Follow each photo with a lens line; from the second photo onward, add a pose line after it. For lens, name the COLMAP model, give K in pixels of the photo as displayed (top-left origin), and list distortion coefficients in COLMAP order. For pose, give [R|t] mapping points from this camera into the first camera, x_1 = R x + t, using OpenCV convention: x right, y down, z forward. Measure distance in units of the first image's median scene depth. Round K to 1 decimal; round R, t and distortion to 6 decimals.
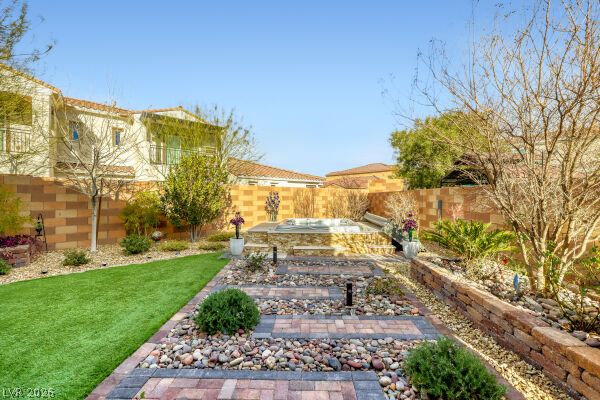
lens RADIAL K [[245.5, 0, 300.1], [0, 245.5, 200.0], [0, 0, 1]] dist [-0.000405, 0.000906]
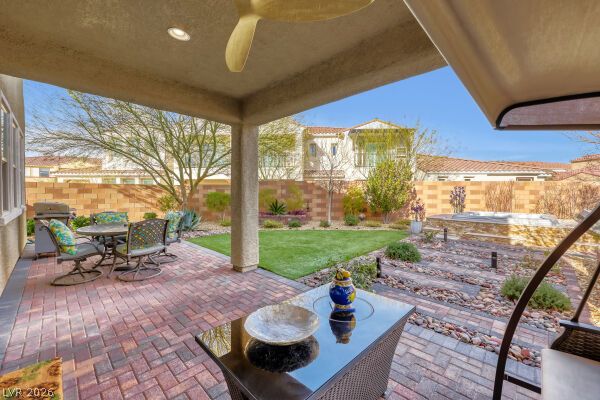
lens RADIAL K [[245.5, 0, 299.5], [0, 245.5, 197.9], [0, 0, 1]] dist [-0.000405, 0.000906]
pose [[0.731715, 0.013195, -0.681483, 0.153841], [-0.006745, 0.999904, 0.012118, 0.011968], [0.681578, -0.004270, 0.731733, -0.341468]]
